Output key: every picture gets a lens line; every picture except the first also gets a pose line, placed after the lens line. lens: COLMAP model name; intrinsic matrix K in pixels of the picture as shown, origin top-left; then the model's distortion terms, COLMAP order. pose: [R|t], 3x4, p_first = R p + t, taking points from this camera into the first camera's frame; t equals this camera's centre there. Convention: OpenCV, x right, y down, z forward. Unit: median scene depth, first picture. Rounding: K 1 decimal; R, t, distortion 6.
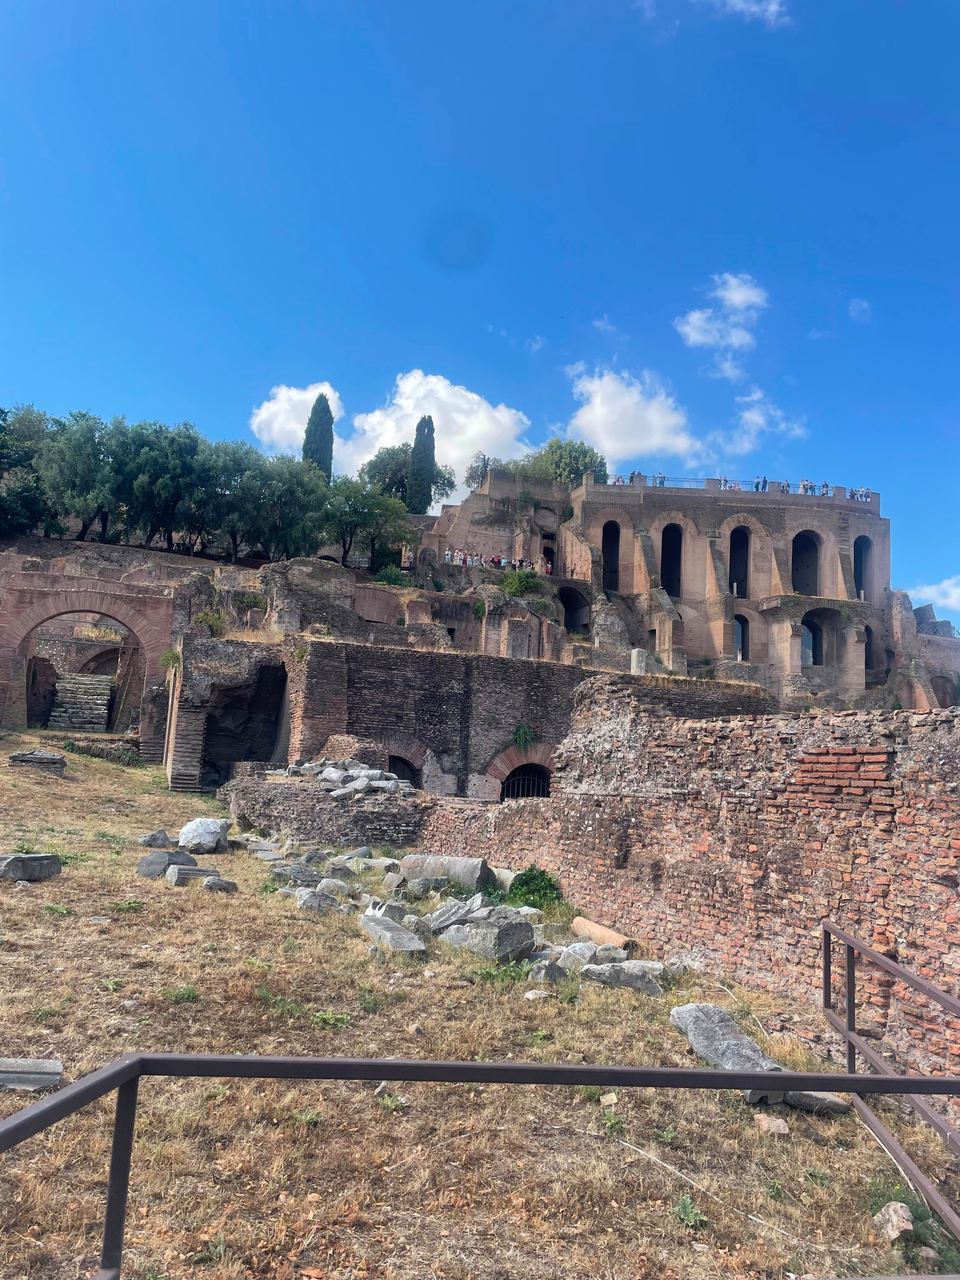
lens RADIAL K [[955.8, 0, 483.1], [0, 955.8, 642.6], [0, 0, 1]] dist [0.090060, -0.120845]
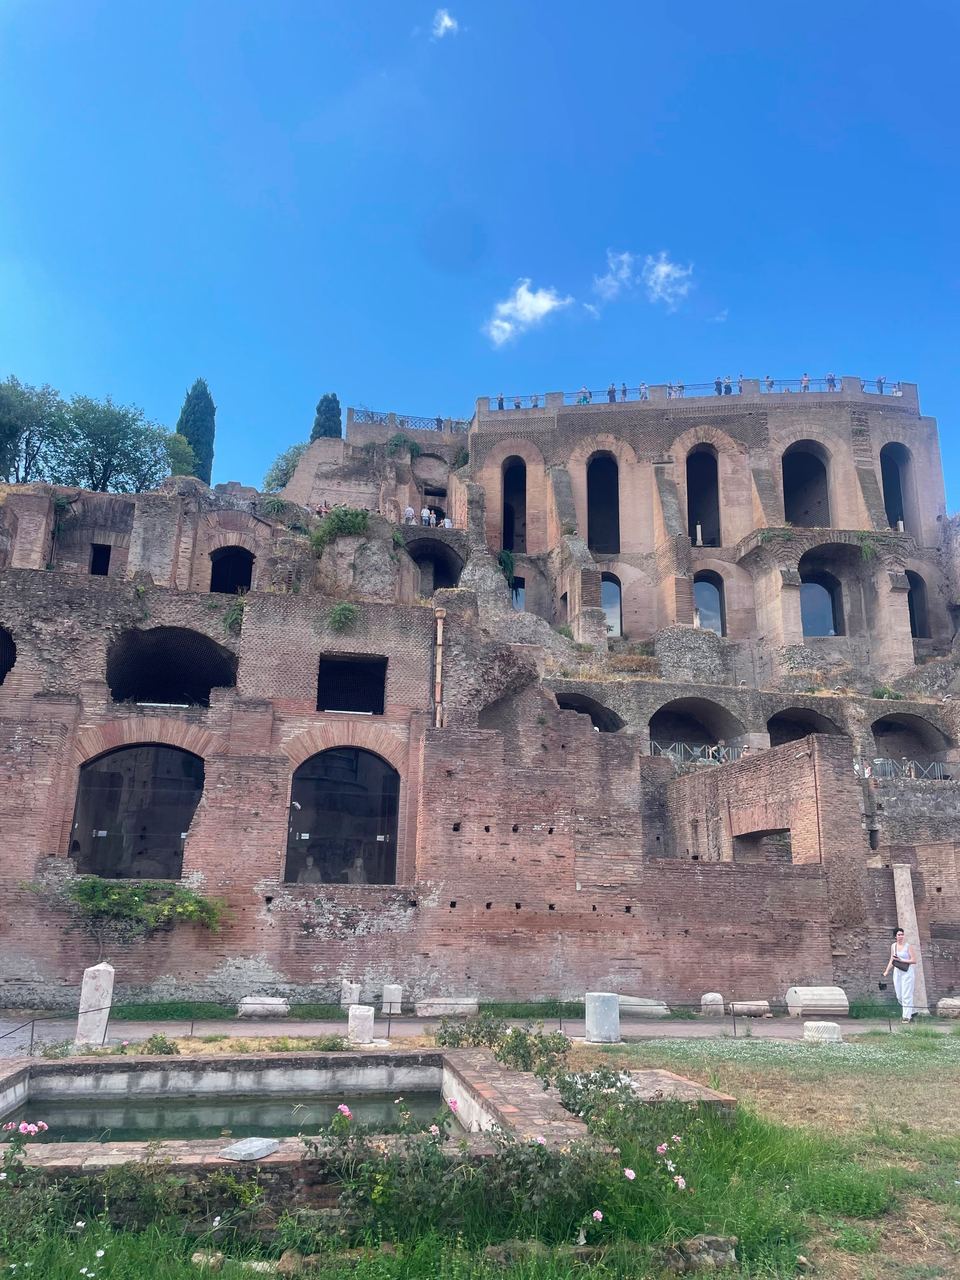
lens RADIAL K [[955.8, 0, 483.1], [0, 955.8, 642.6], [0, 0, 1]] dist [0.090060, -0.120845]
pose [[0.987607, -0.073804, -0.138515, 0.200756], [0.054613, 0.988985, -0.137569, 0.102845], [0.147142, 0.128299, 0.980759, 0.331627]]
